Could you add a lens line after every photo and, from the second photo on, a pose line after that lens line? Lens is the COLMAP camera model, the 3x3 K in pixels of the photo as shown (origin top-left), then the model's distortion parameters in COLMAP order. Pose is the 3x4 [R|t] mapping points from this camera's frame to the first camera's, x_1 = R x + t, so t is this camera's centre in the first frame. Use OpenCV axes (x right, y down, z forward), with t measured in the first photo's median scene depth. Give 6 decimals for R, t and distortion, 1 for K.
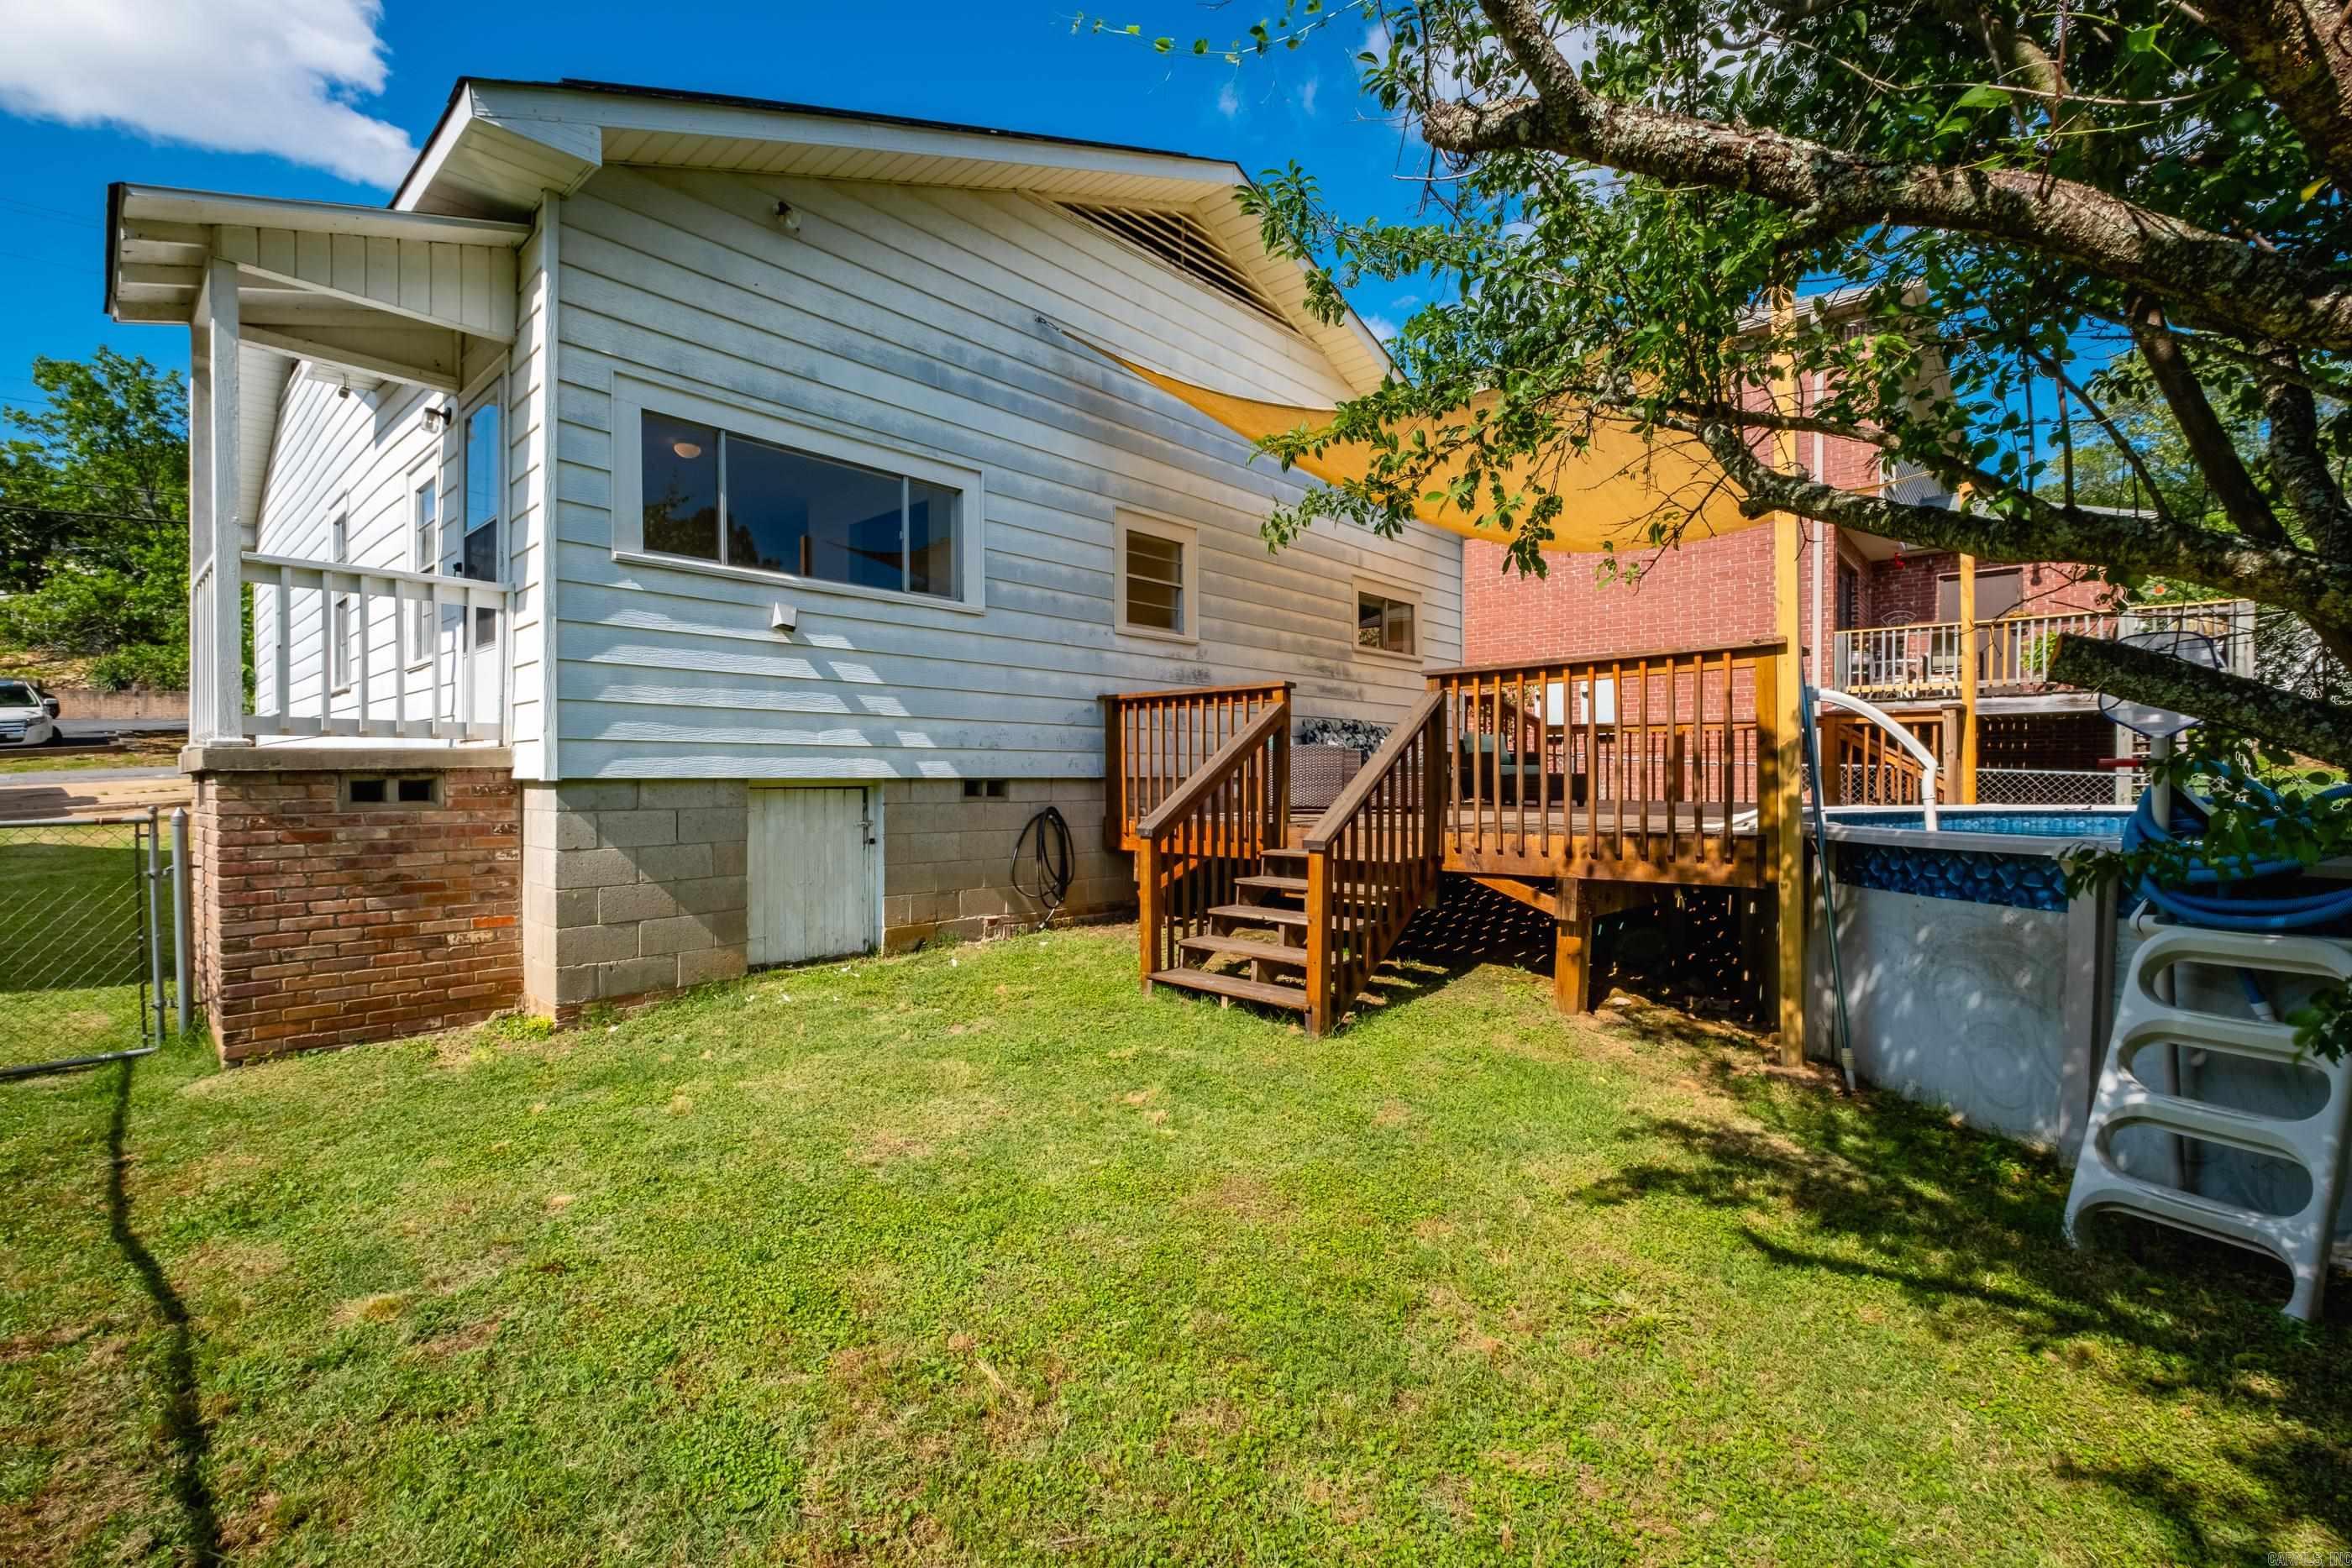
lens RADIAL K [[1032.0, 0, 1191.4], [0, 1032.0, 783.5], [0, 0, 1]] dist [0.011018, -0.009794]
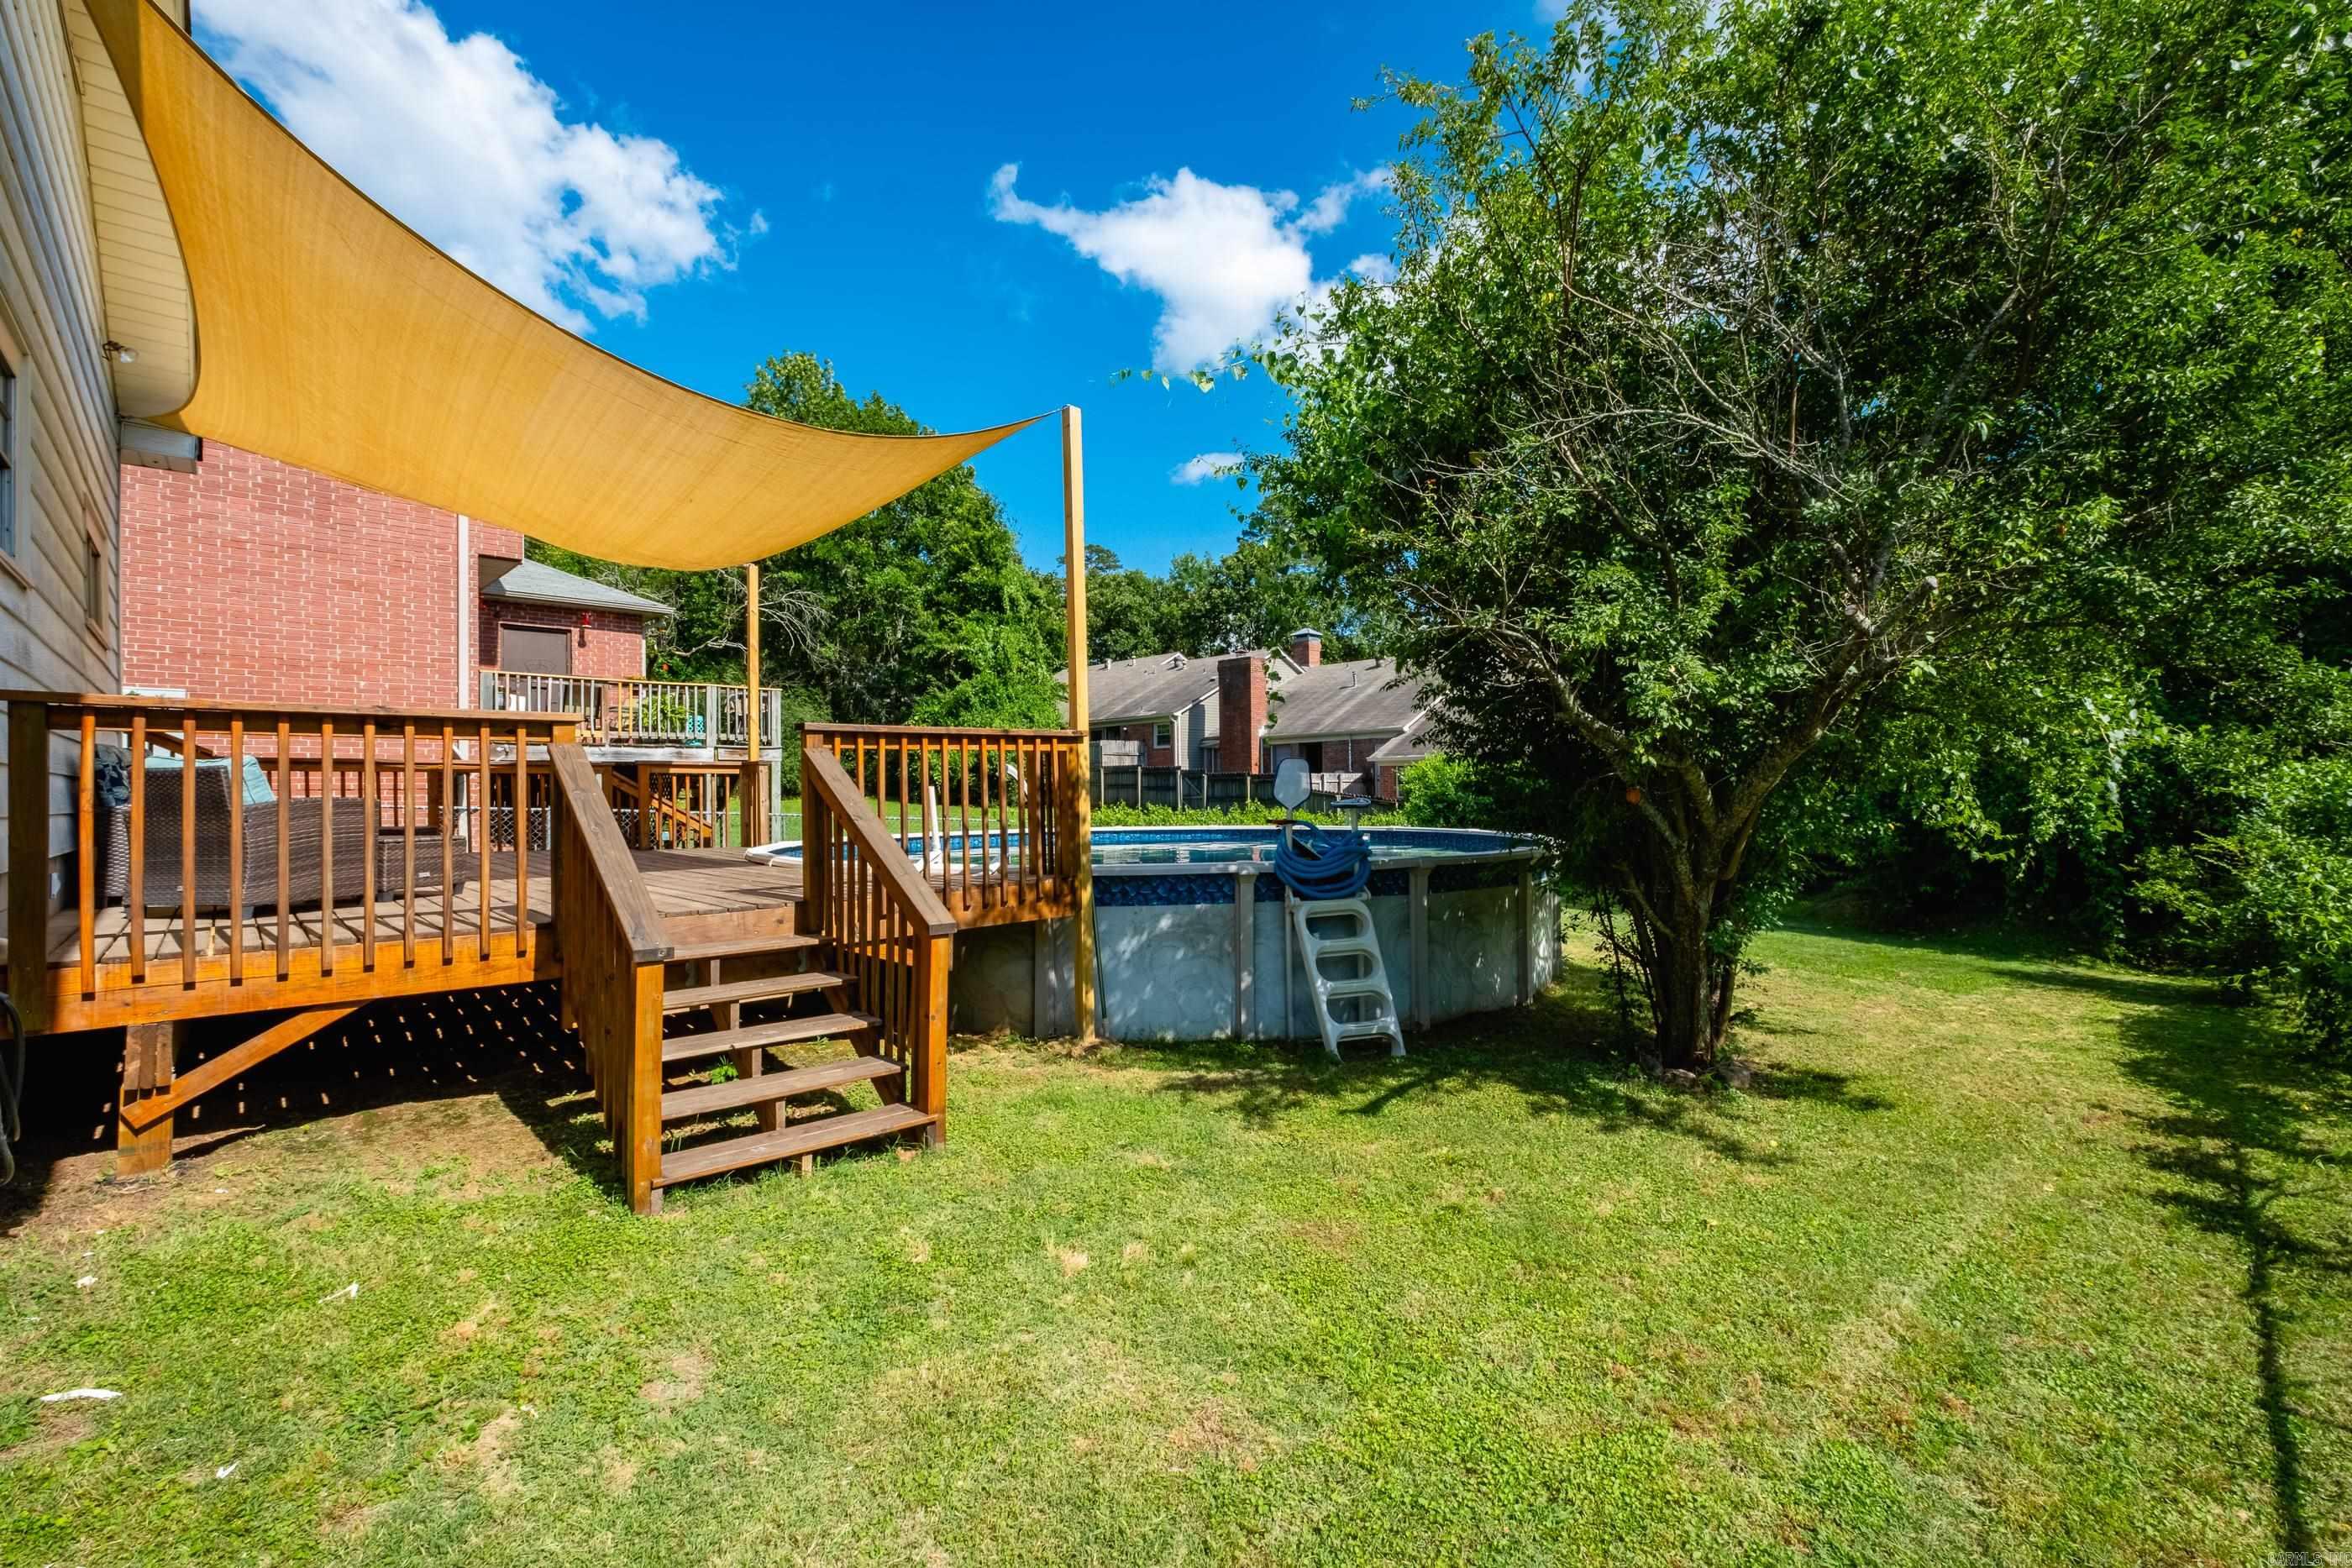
lens RADIAL K [[990.6, 0, 1176.0], [0, 990.6, 784.0], [0, 0, 1]] dist [-0.000799, -0.008537]
pose [[0.080587, 0.010552, 0.996692, -0.609930], [0.011614, 0.999866, -0.011524, -0.044551], [-0.996680, 0.012505, 0.080454, 0.633090]]
